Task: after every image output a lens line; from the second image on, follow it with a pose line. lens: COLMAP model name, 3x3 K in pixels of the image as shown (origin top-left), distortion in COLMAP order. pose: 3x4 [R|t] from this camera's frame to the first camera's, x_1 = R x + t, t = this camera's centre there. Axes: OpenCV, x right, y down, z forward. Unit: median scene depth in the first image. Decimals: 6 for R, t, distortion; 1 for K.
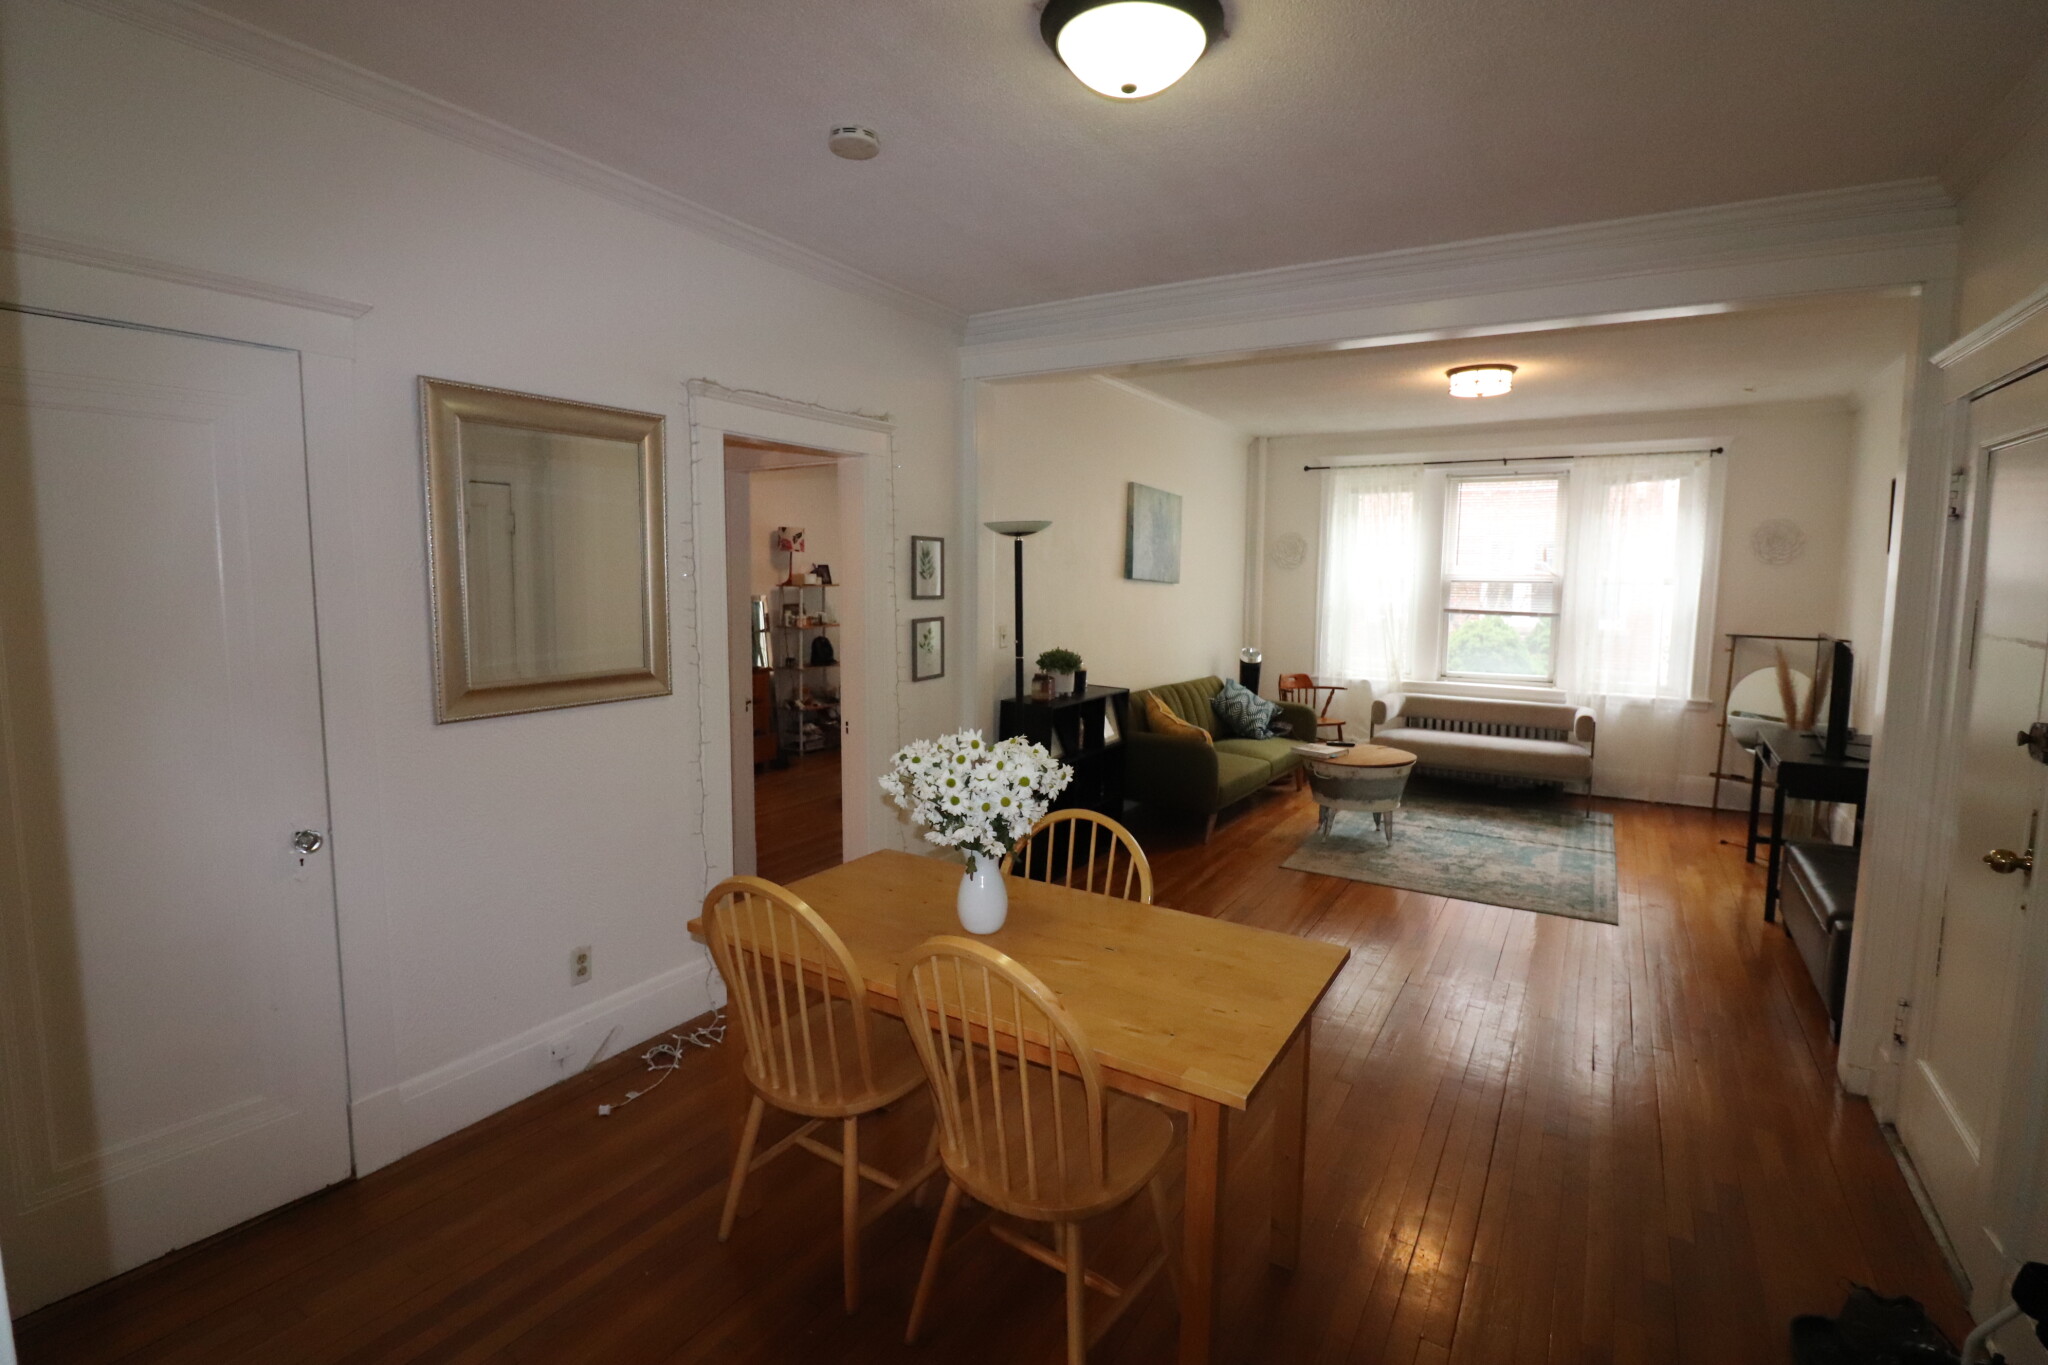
lens RADIAL K [[955.6, 0, 1007.8], [0, 955.6, 680.7], [0, 0, 1]] dist [-0.002281, -0.009630]
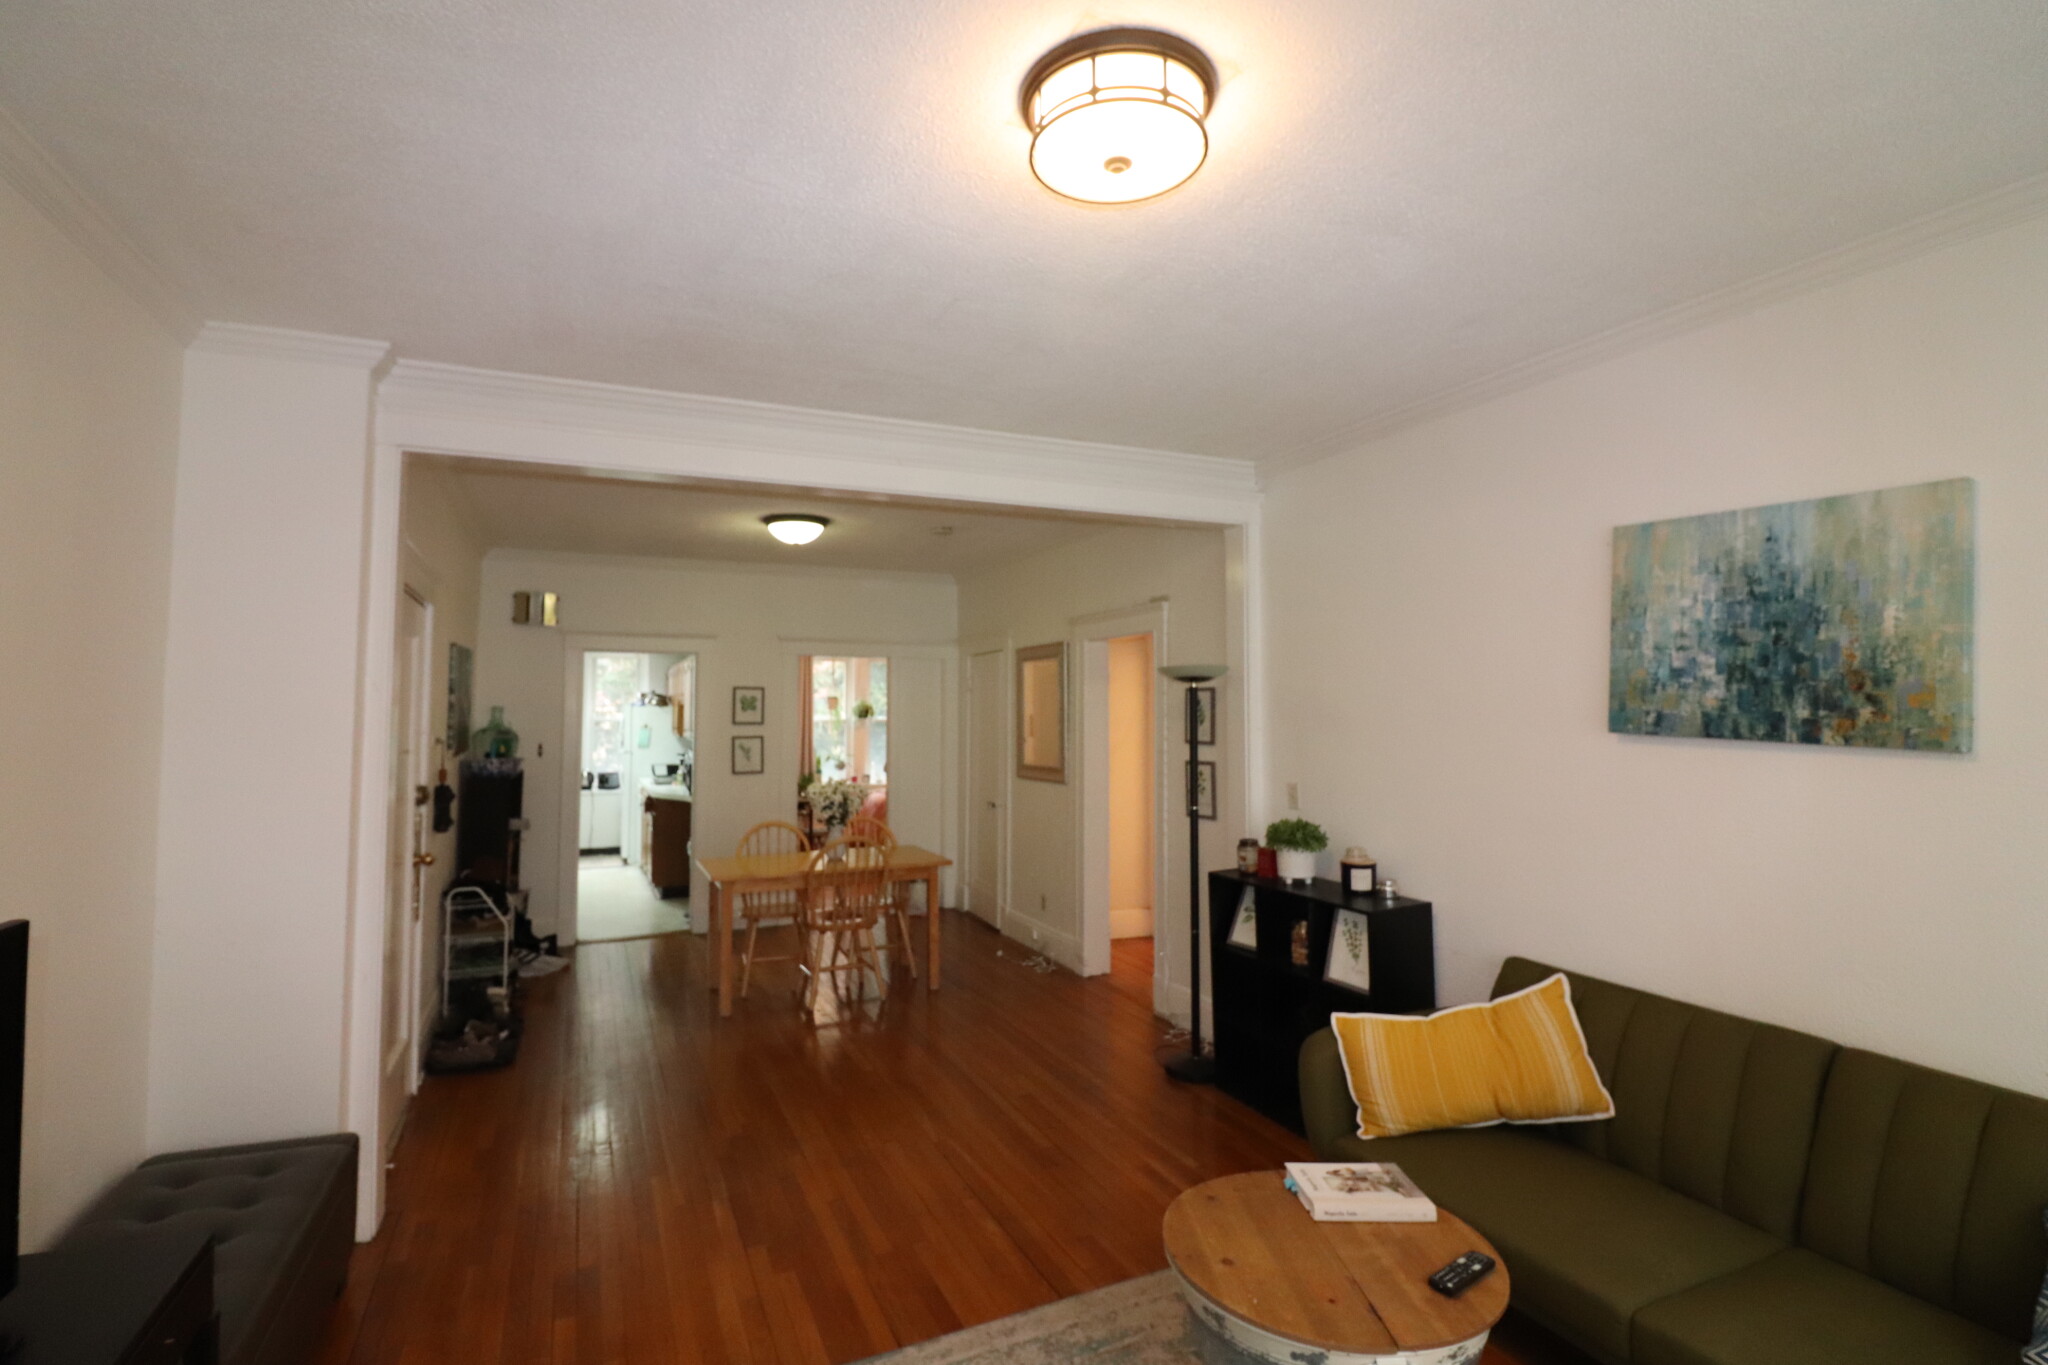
lens RADIAL K [[955.6, 0, 1009.1], [0, 955.6, 673.0], [0, 0, 1]] dist [-0.002281, -0.009630]
pose [[-0.559420, -0.050050, -0.827372, 0.579465], [-0.102735, 0.994665, 0.009294, -0.093861], [0.822493, 0.090200, -0.561578, 0.868627]]
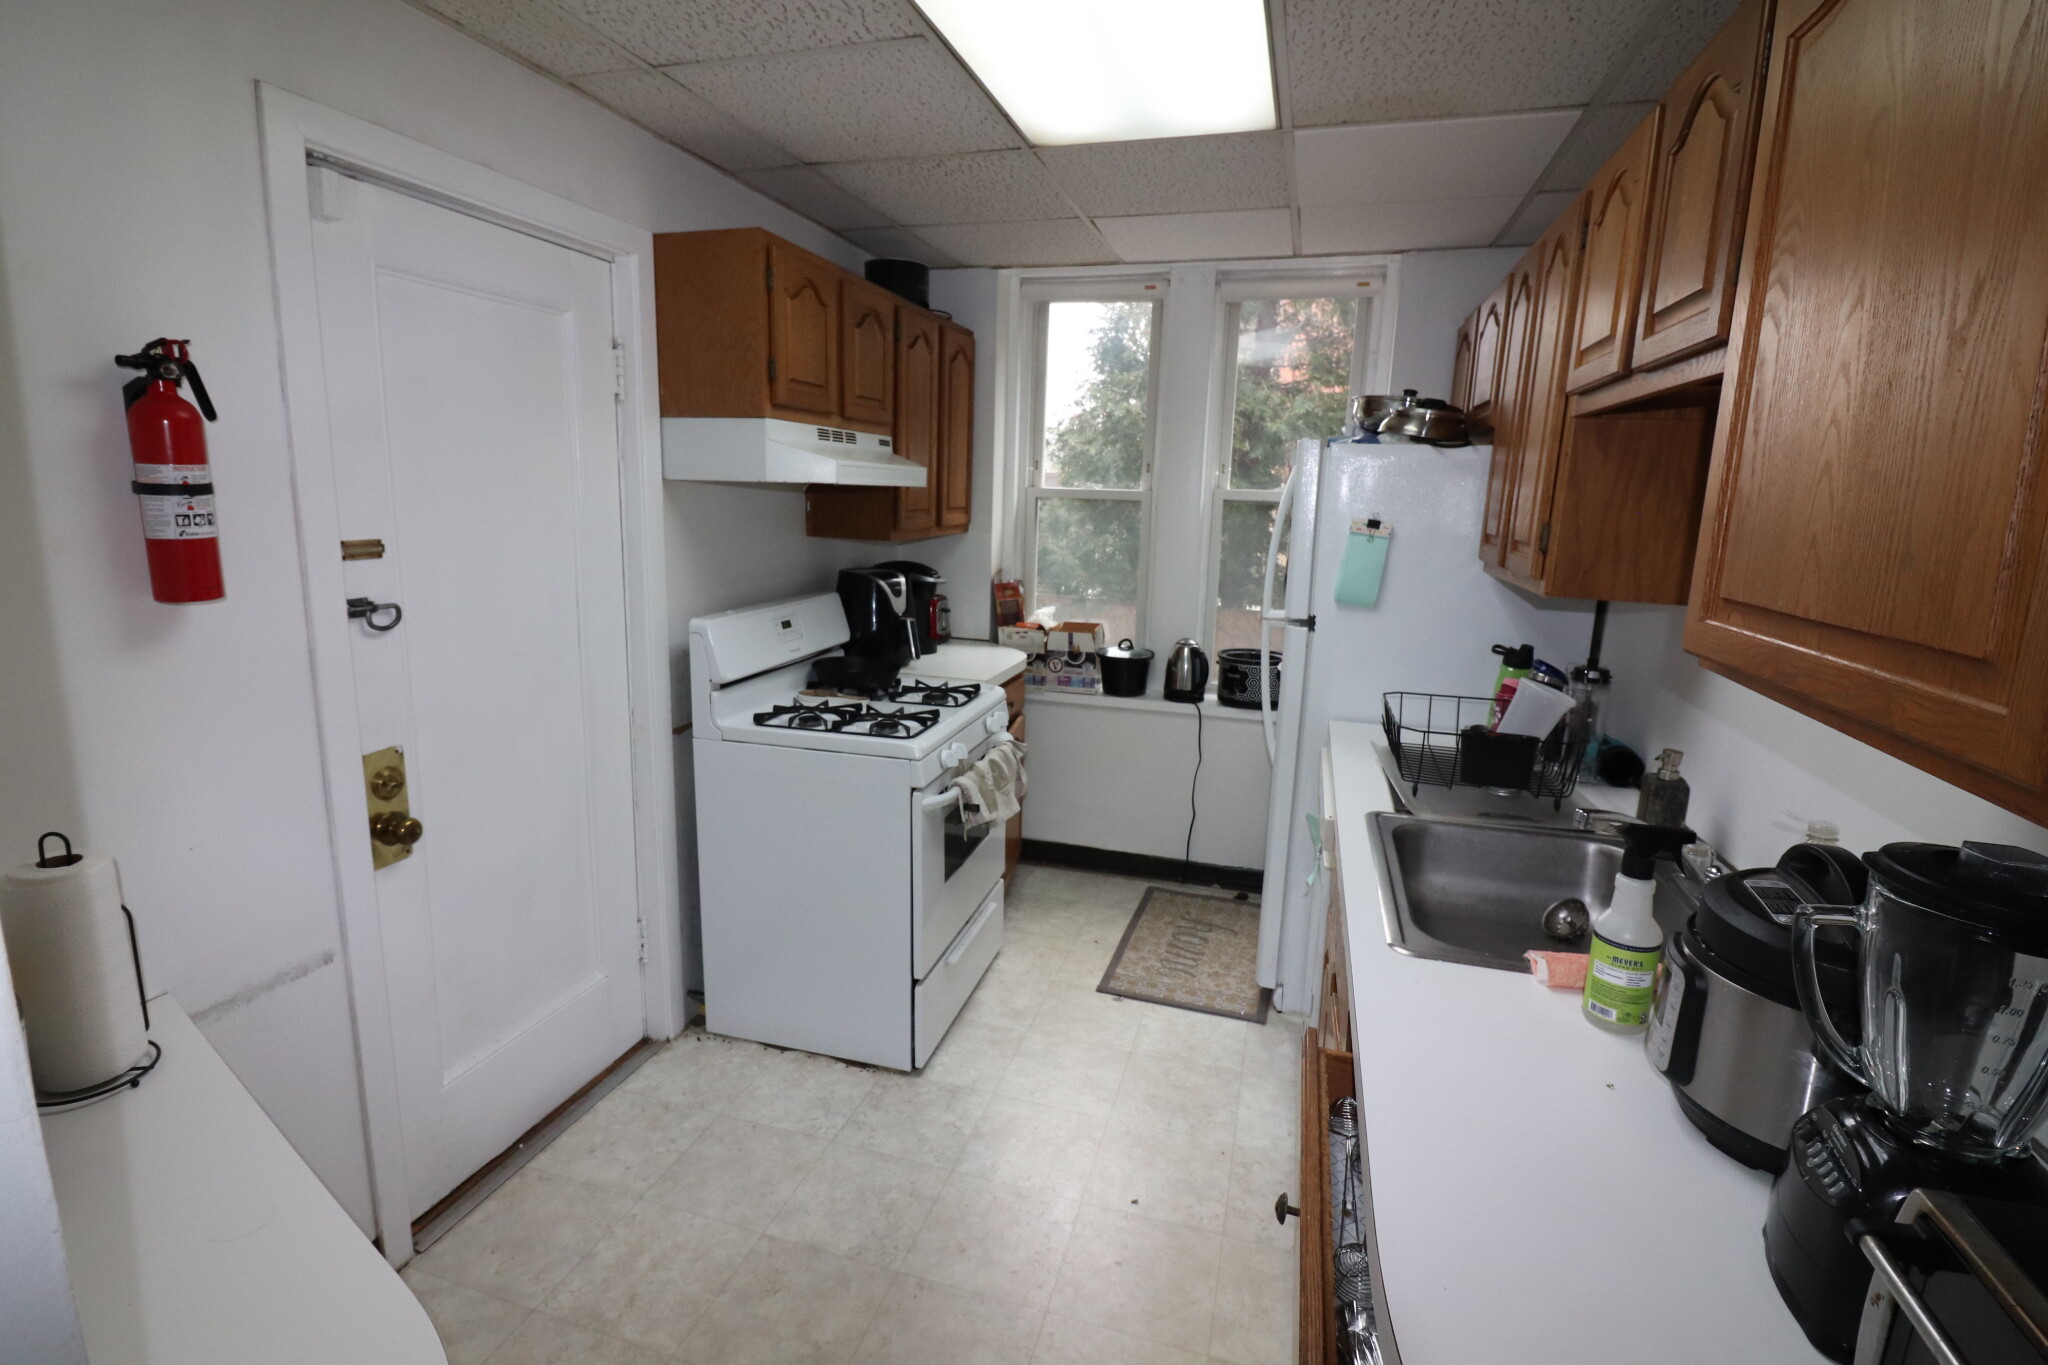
lens RADIAL K [[955.6, 0, 1011.3], [0, 955.6, 677.0], [0, 0, 1]] dist [-0.002281, -0.009630]
pose [[-0.966704, 0.018074, -0.255257, -0.080055], [-0.061539, 0.951809, 0.300453, 0.010062], [0.248387, 0.306158, -0.919006, -0.062313]]
